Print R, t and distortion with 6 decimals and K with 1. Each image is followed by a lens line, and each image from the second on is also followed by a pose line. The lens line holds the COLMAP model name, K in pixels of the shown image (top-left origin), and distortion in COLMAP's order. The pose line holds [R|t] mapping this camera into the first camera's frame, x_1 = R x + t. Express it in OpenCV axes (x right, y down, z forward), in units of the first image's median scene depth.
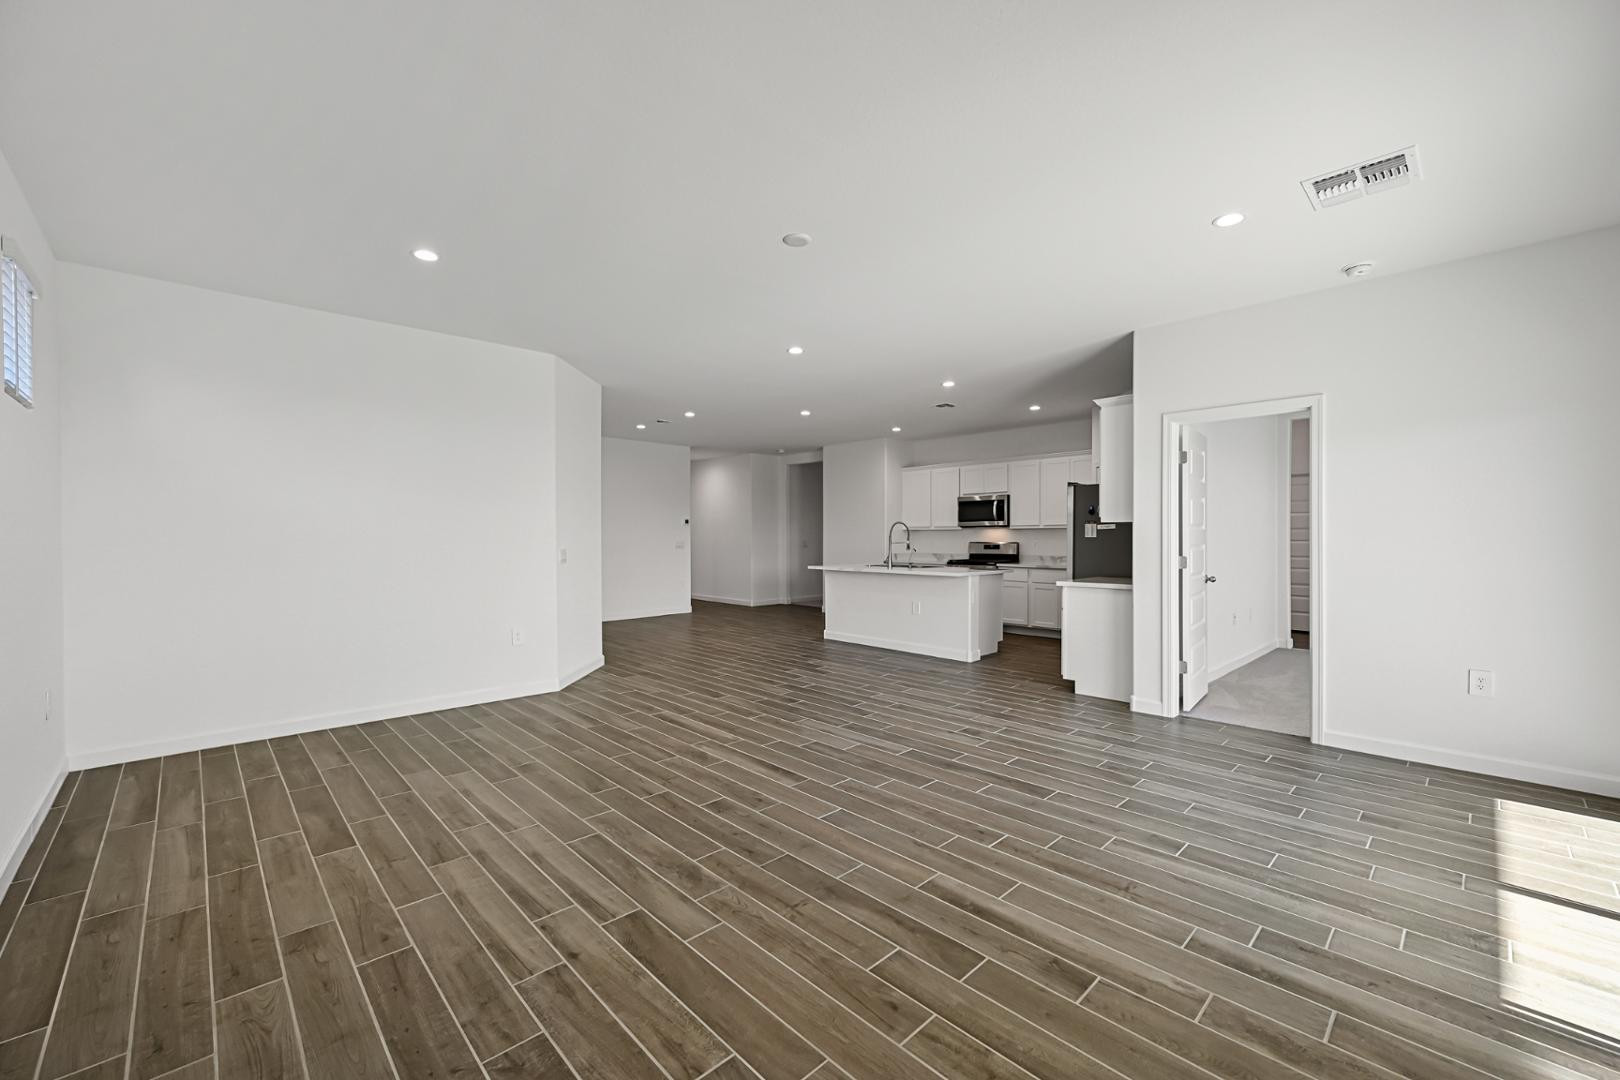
lens RADIAL K [[655.0, 0, 811.4], [0, 655.0, 535.1], [0, 0, 1]] dist [-0.001286, -0.000060]
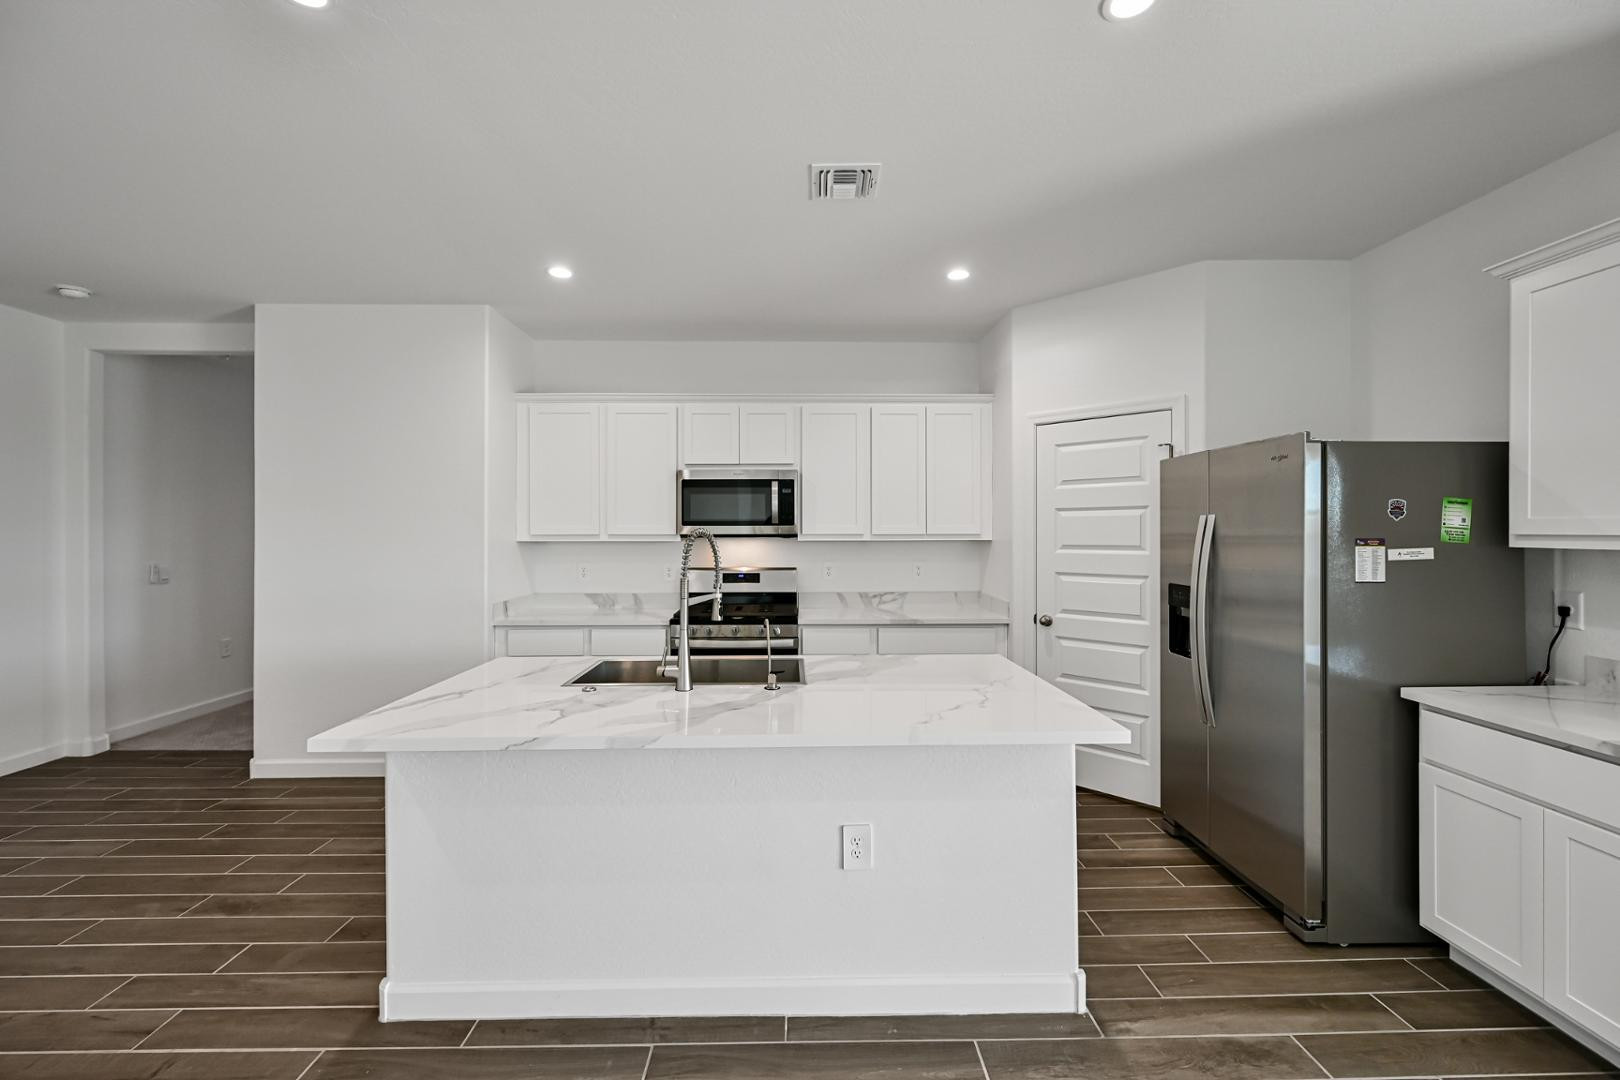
lens RADIAL K [[655.0, 0, 812.5], [0, 655.0, 532.6], [0, 0, 1]] dist [-0.001286, -0.000060]
pose [[0.677625, -0.002580, 0.735403, -0.045888], [-0.000555, 0.999992, 0.004019, -0.018092], [-0.735408, -0.003132, 0.677618, 0.666320]]
